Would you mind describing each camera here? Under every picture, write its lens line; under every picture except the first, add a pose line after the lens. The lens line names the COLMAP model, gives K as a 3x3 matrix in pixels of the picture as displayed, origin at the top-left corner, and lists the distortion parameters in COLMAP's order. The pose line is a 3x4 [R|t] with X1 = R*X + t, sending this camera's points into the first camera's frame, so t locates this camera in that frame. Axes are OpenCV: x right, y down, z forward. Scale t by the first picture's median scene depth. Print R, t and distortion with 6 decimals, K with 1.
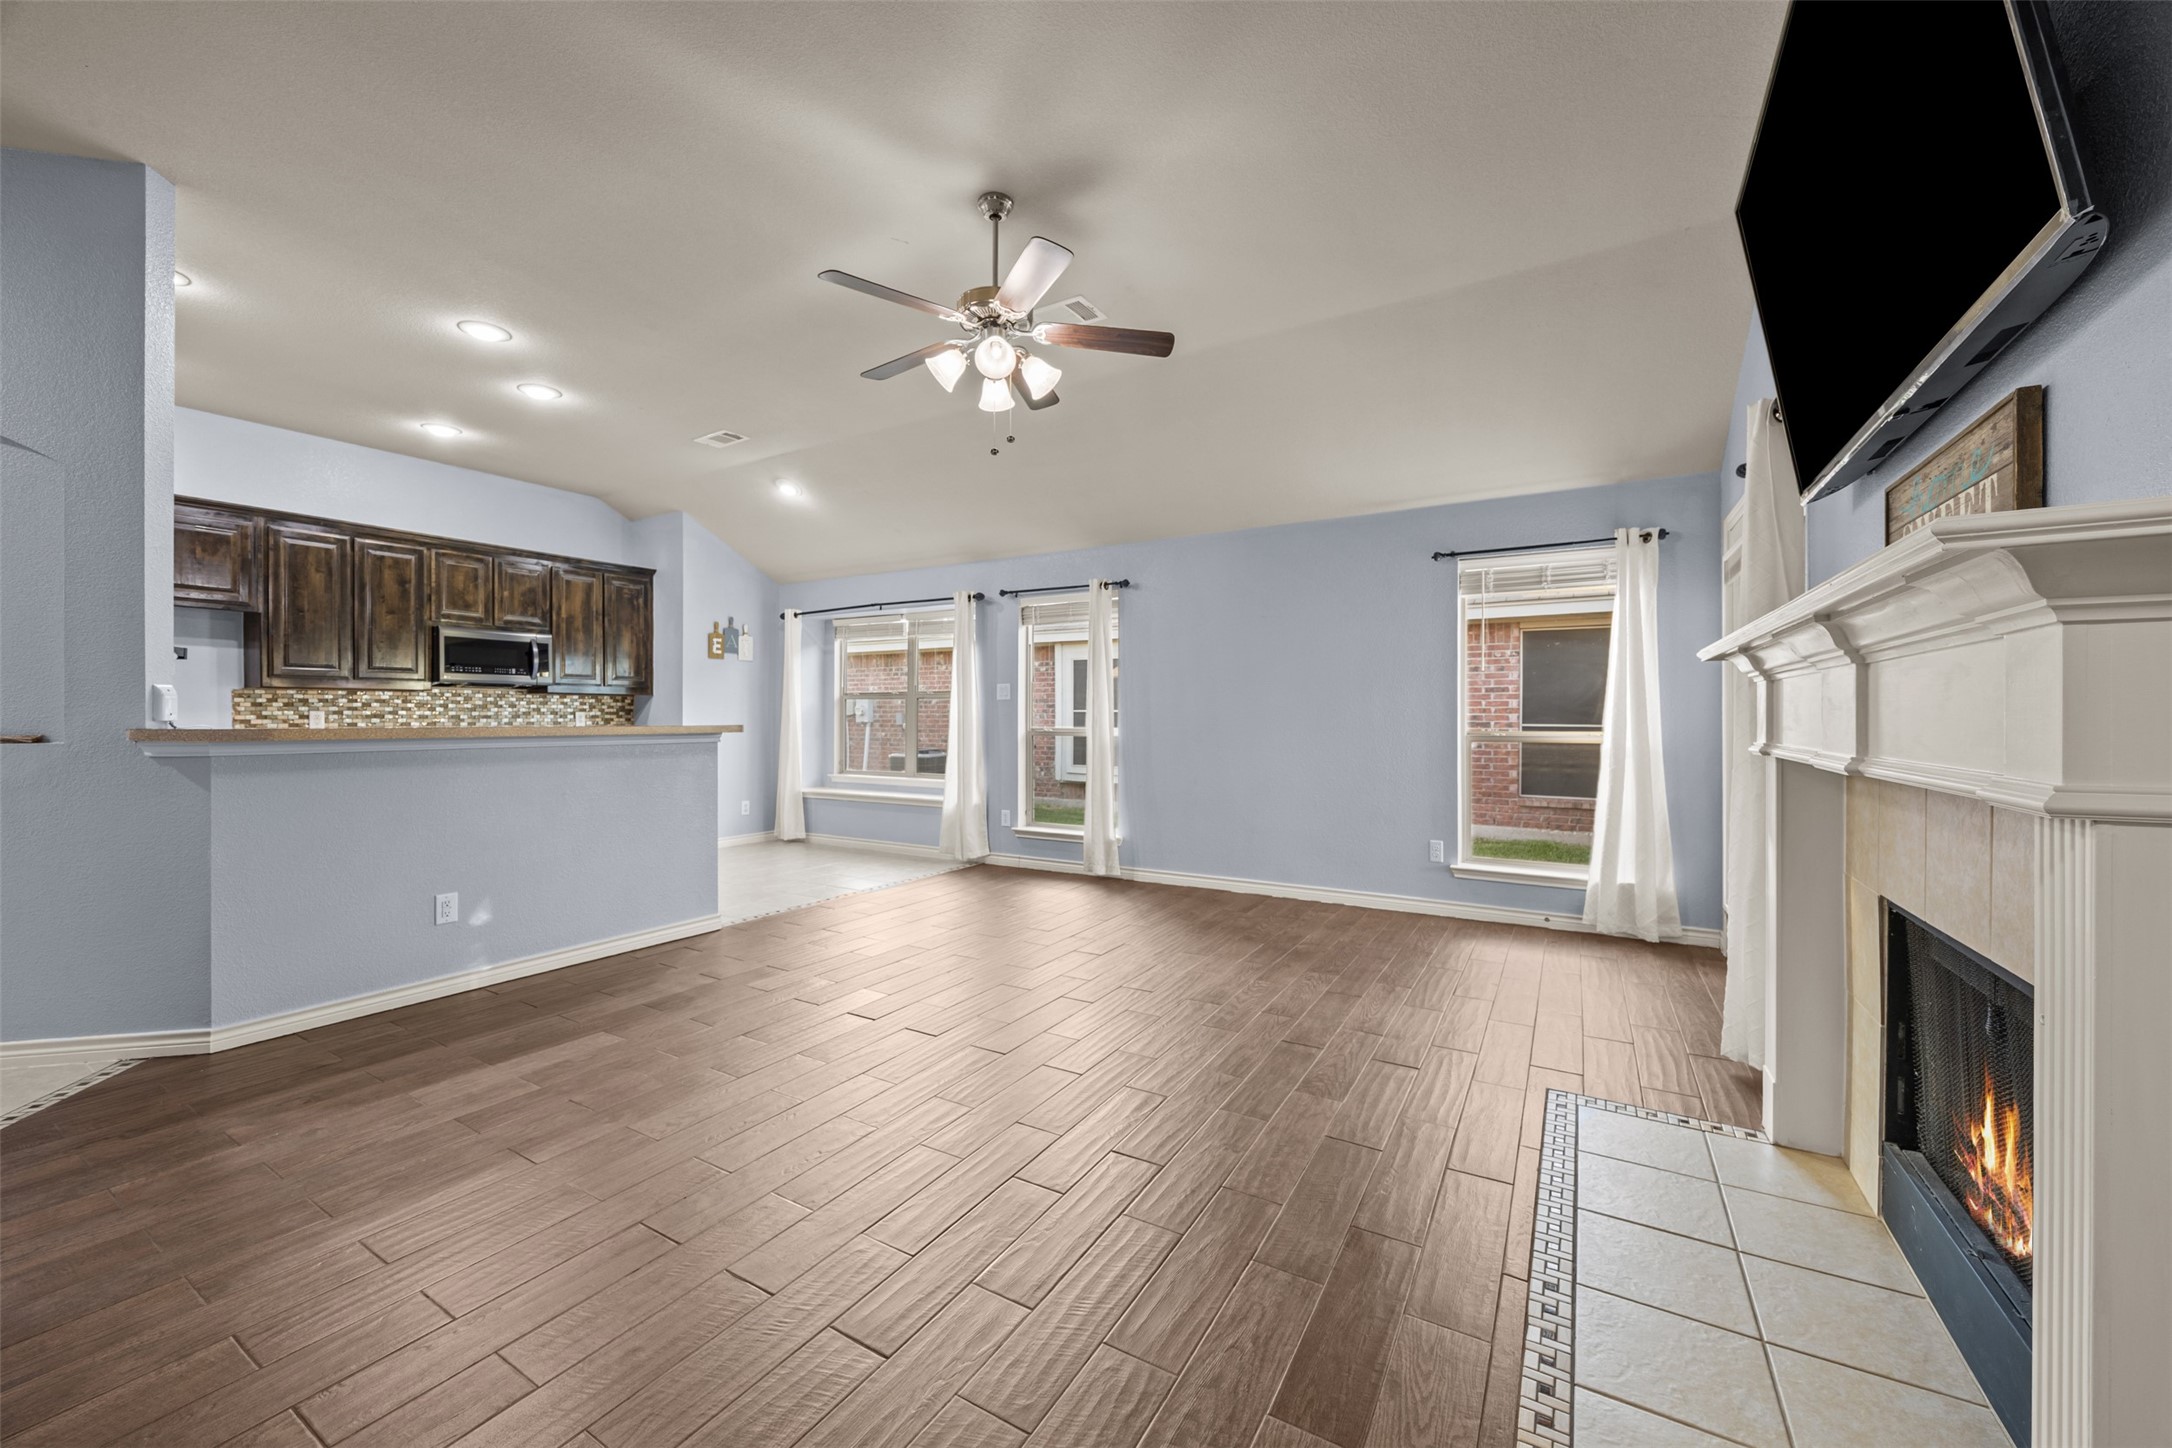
lens RADIAL K [[831.5, 0, 1079.2], [0, 831.5, 719.6], [0, 0, 1]] dist [-0.003662, -0.000056]
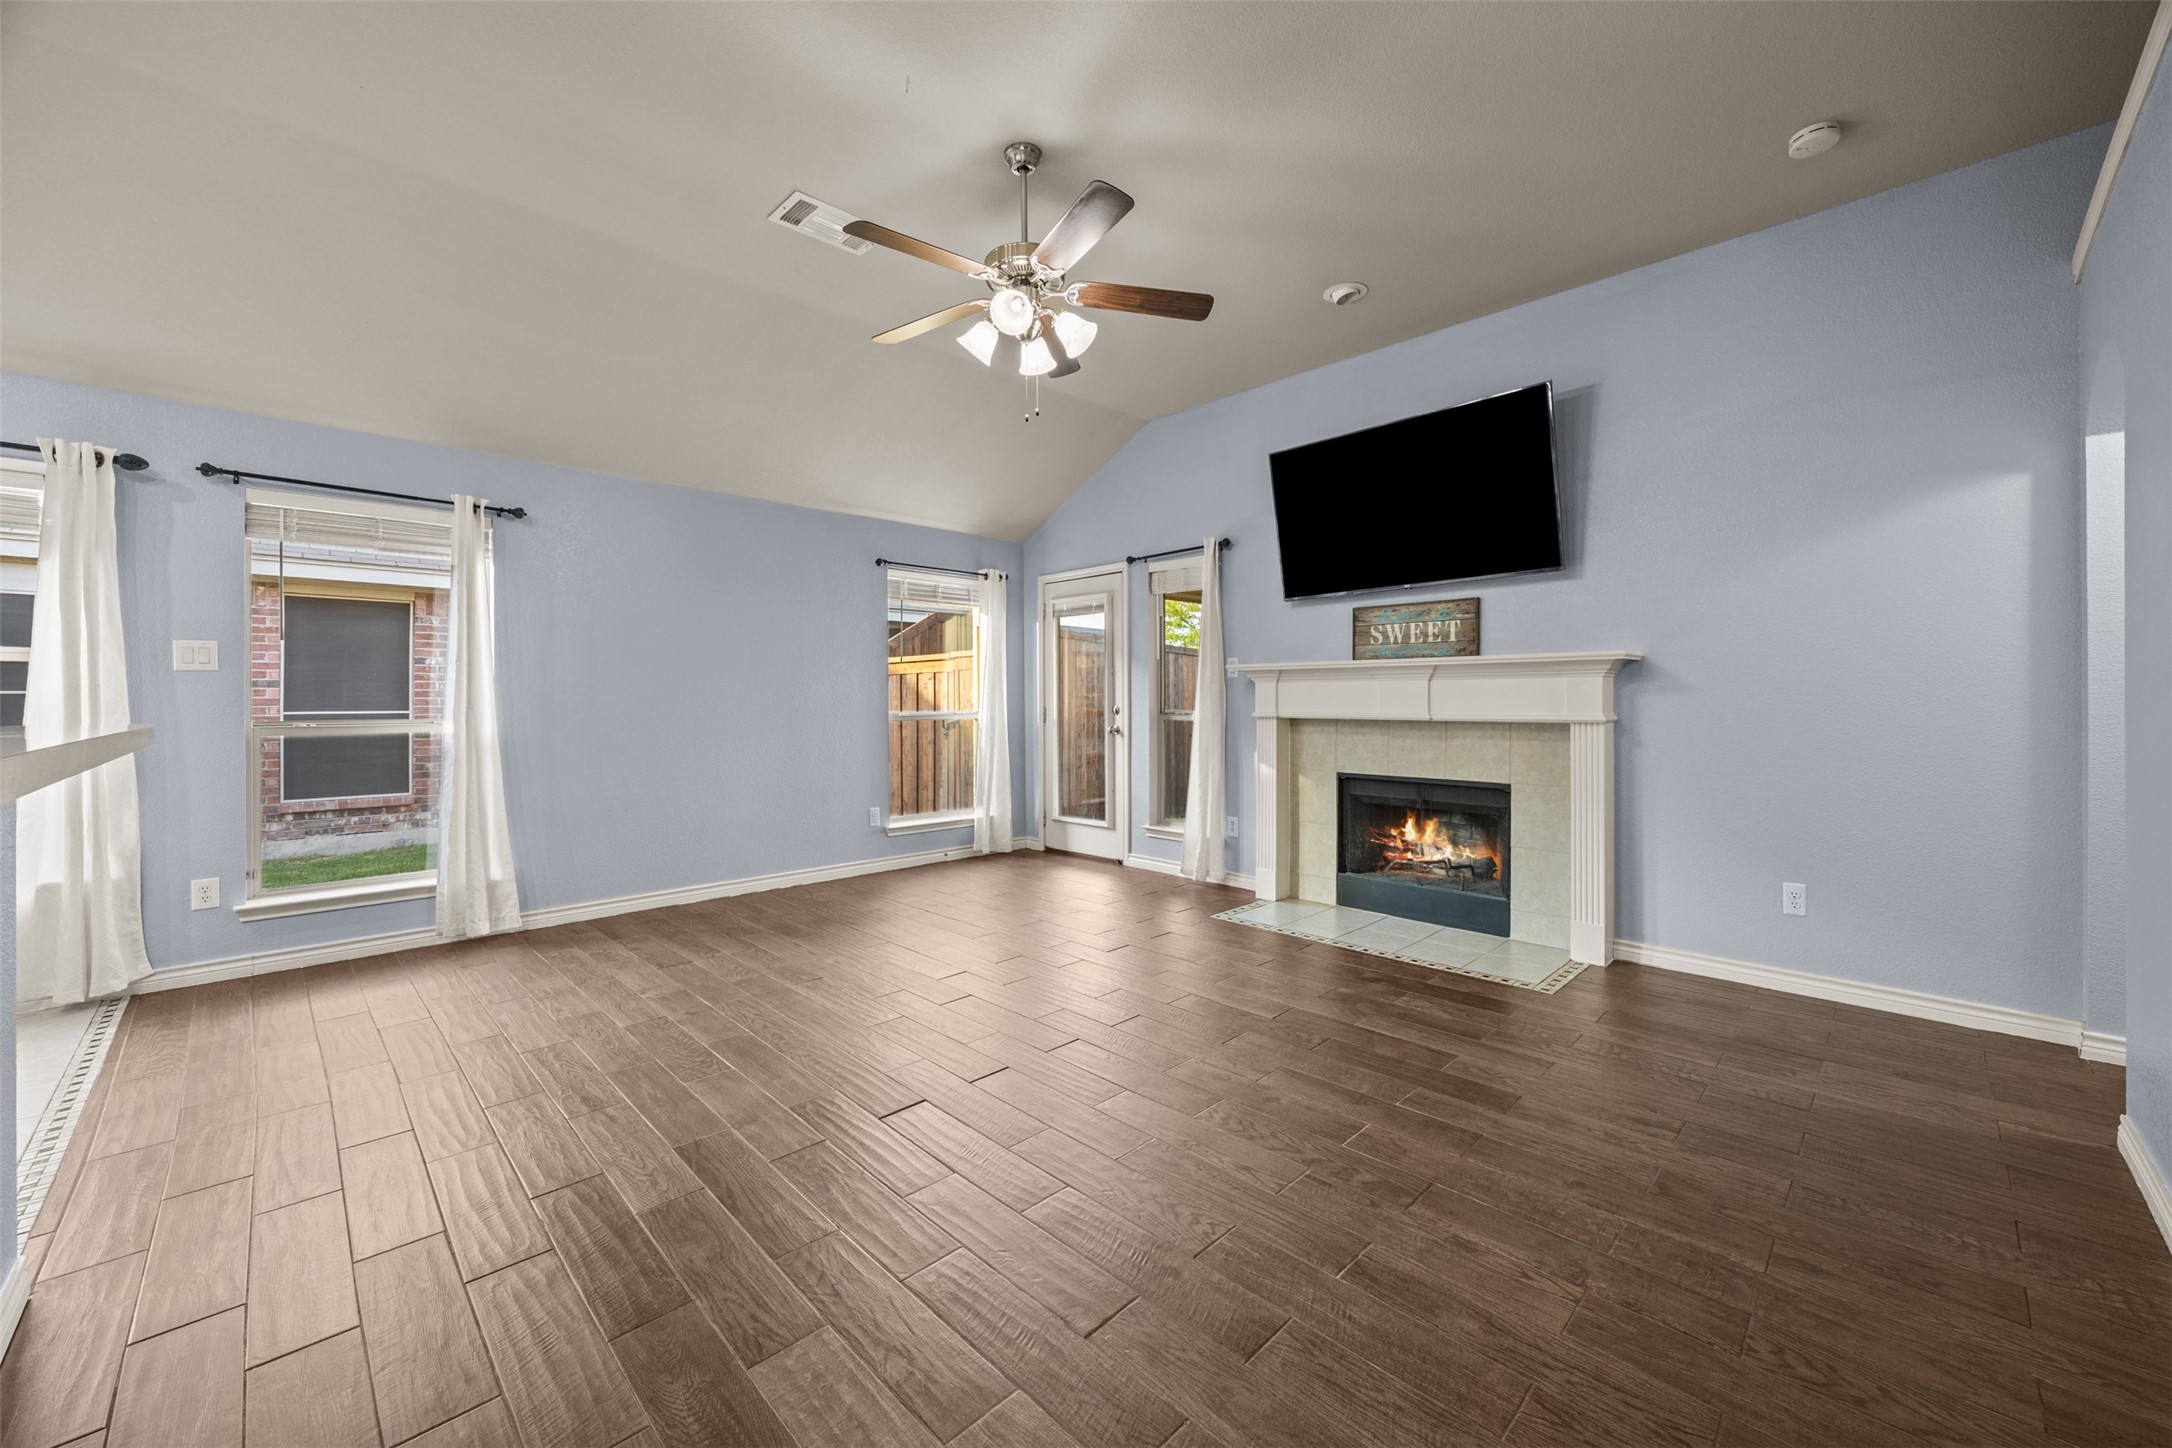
lens RADIAL K [[831.5, 0, 1072.7], [0, 831.5, 705.6], [0, 0, 1]] dist [-0.003662, -0.000056]
pose [[0.253707, -0.006571, 0.967259, -0.490037], [0.007316, 0.999961, 0.004874, -0.000141], [-0.967253, 0.005839, 0.253746, 0.349213]]
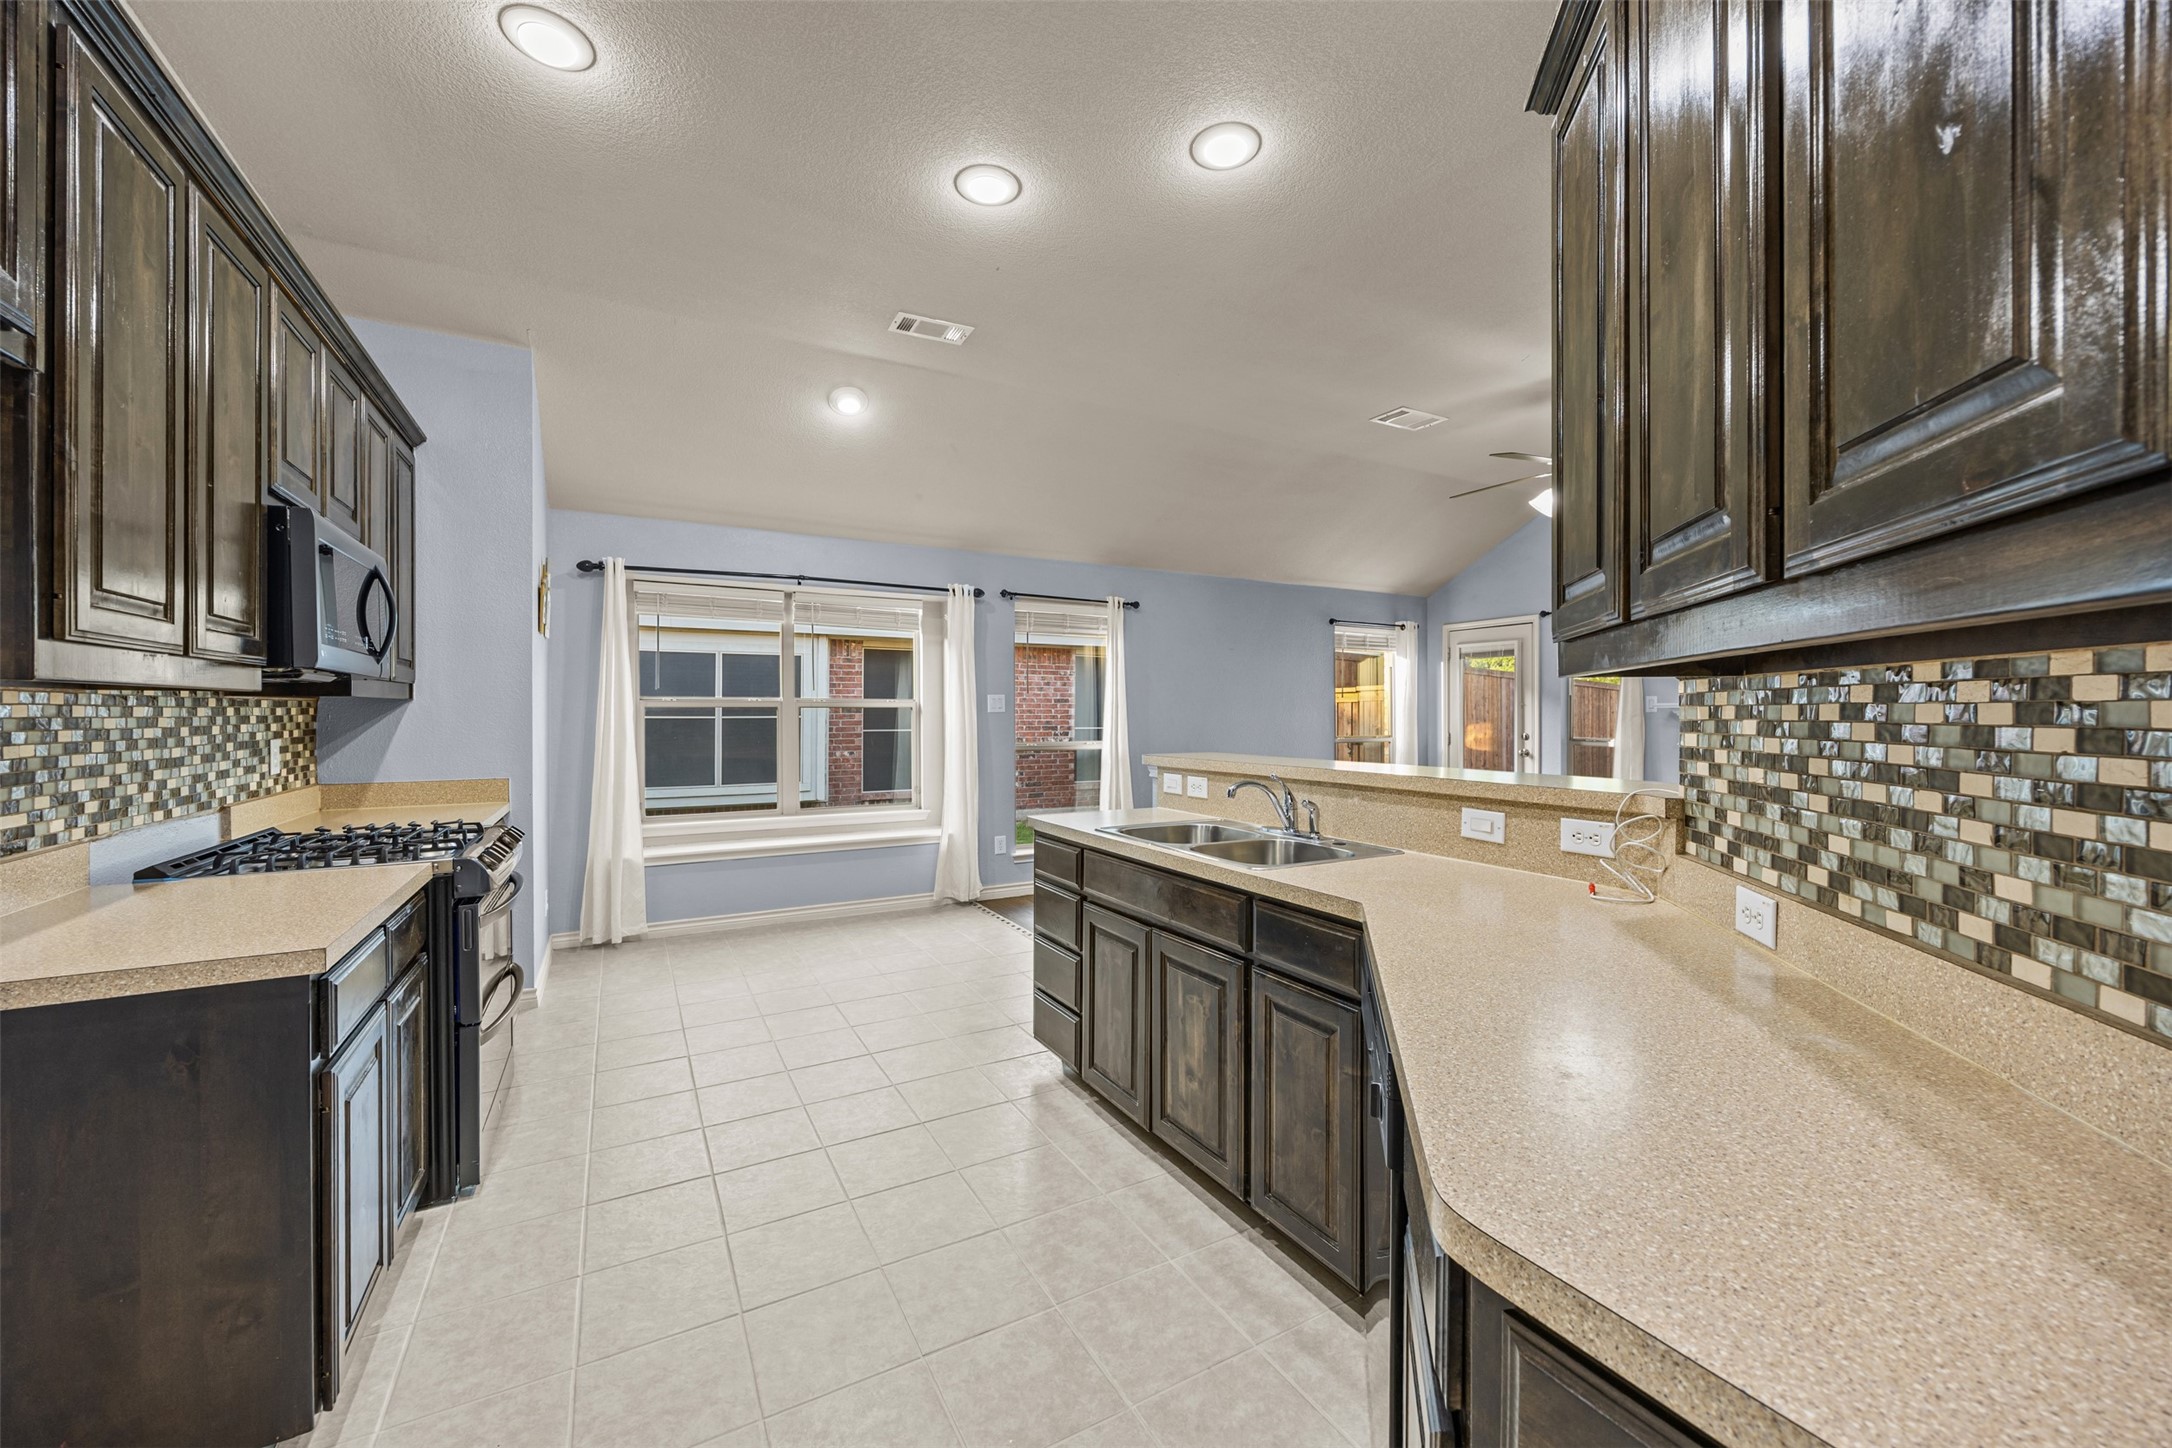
lens RADIAL K [[831.5, 0, 1079.0], [0, 831.5, 719.8], [0, 0, 1]] dist [-0.003662, -0.000056]
pose [[0.492705, -0.007432, 0.870164, -0.876662], [0.003052, 0.999972, 0.006812, -0.023381], [-0.870191, -0.000701, 0.492714, 0.515937]]
